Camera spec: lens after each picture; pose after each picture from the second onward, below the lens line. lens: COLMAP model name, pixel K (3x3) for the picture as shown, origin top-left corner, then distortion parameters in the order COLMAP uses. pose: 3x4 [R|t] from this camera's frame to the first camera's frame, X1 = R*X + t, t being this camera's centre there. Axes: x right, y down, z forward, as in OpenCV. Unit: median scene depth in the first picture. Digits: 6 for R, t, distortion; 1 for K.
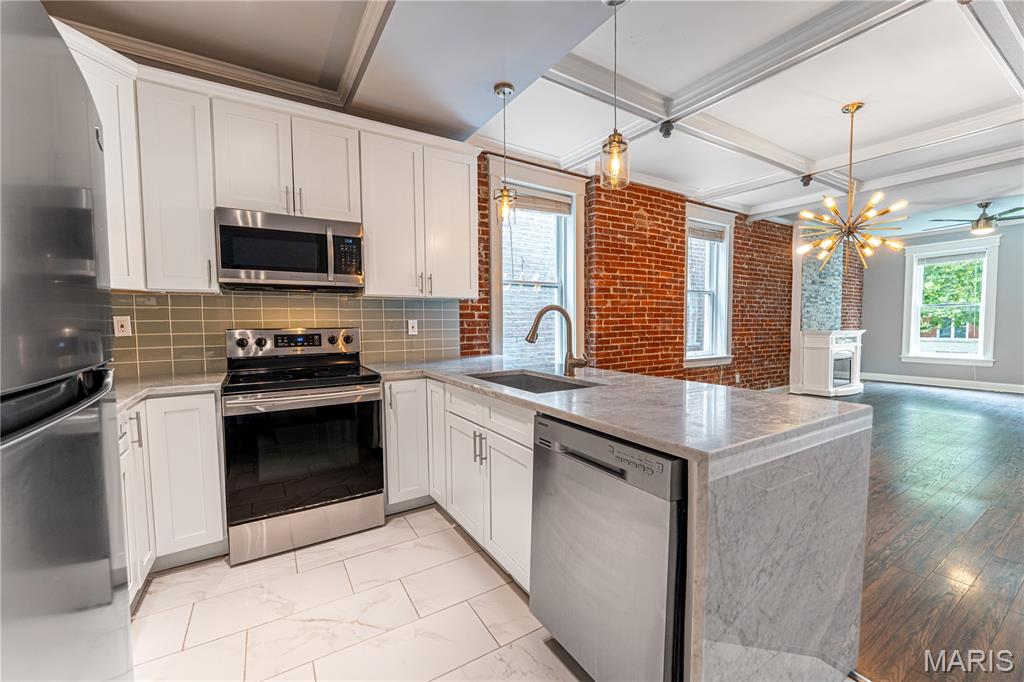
lens RADIAL K [[407.6, 0, 512.0], [0, 407.6, 341.0], [0, 0, 1]] dist [-0.000233, -0.000210]
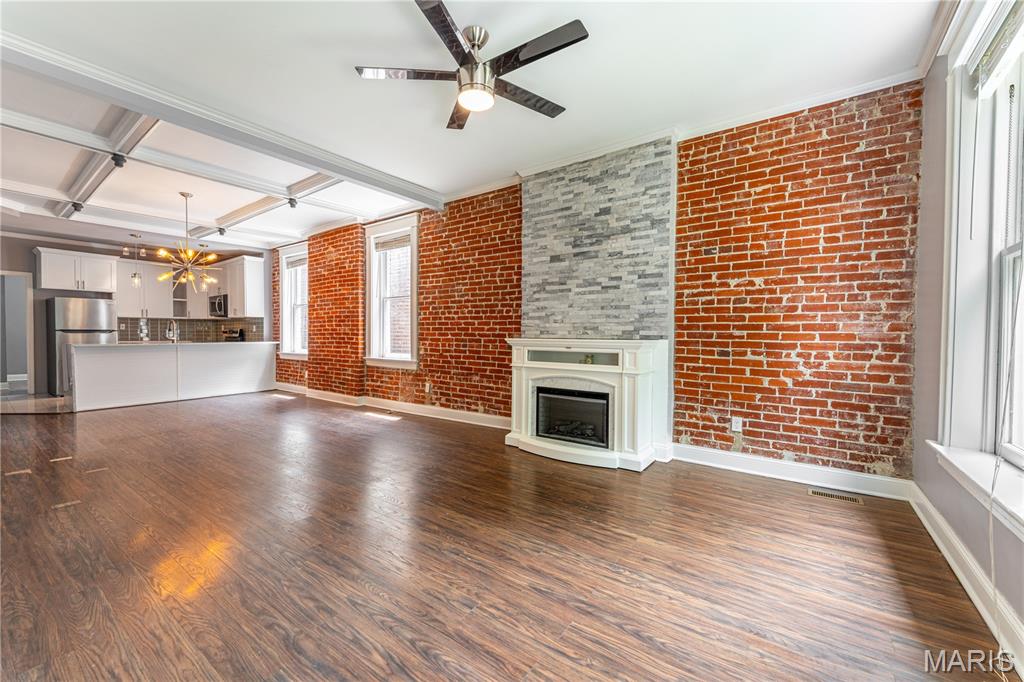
lens RADIAL K [[404.9, 0, 512.0], [0, 404.9, 341.0], [0, 0, 1]] dist [0.000163, -0.000102]
pose [[0.374046, 0.023665, -0.927108, 1.820624], [-0.049597, 0.998754, 0.005484, -0.032800], [0.926083, 0.043930, 0.374754, 1.037484]]
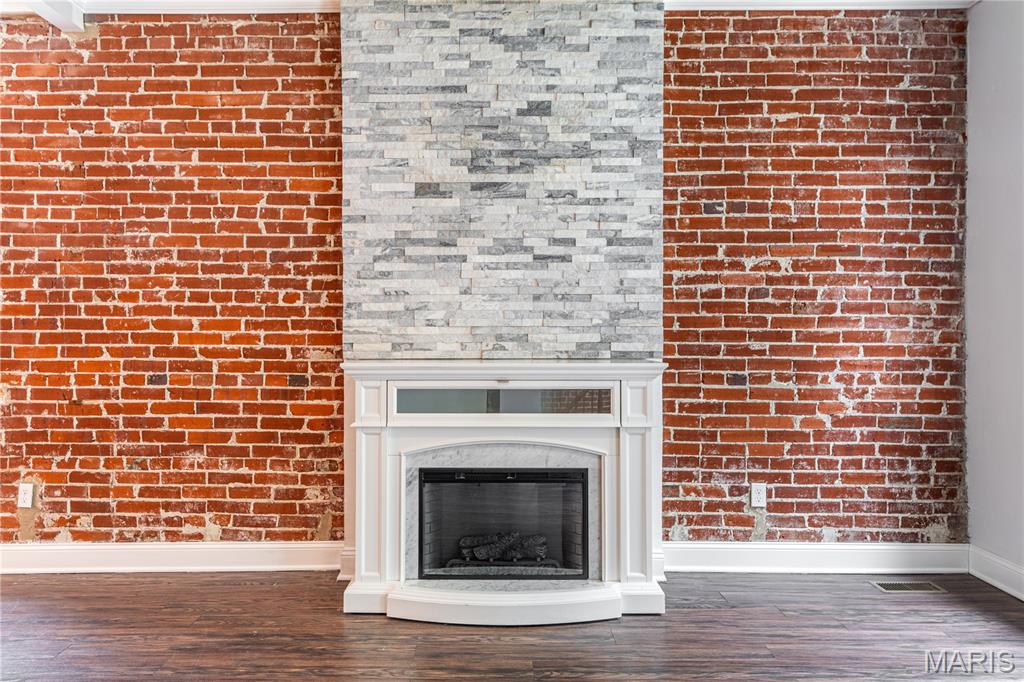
lens RADIAL K [[683.4, 0, 493.8], [0, 683.4, 332.2], [0, 0, 1]] dist [0.001803, 0.002230]
pose [[0.842235, 0.004691, -0.539090, 1.481698], [-0.028307, 0.998968, -0.035532, -0.042490], [0.538367, 0.045186, 0.841498, 0.904704]]
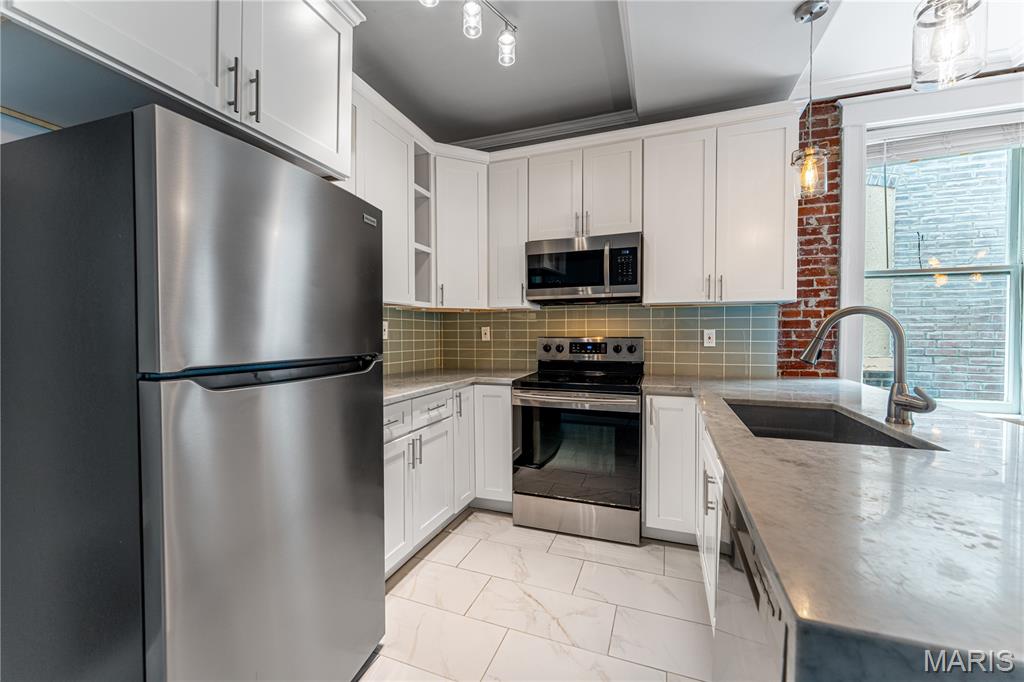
lens RADIAL K [[407.6, 0, 512.0], [0, 407.6, 341.0], [0, 0, 1]] dist [-0.000233, -0.000210]
pose [[0.611974, 0.023287, -0.790535, 0.218706], [-0.041165, 0.999149, -0.002435, -0.009145], [0.789806, 0.034032, 0.612412, 0.152404]]
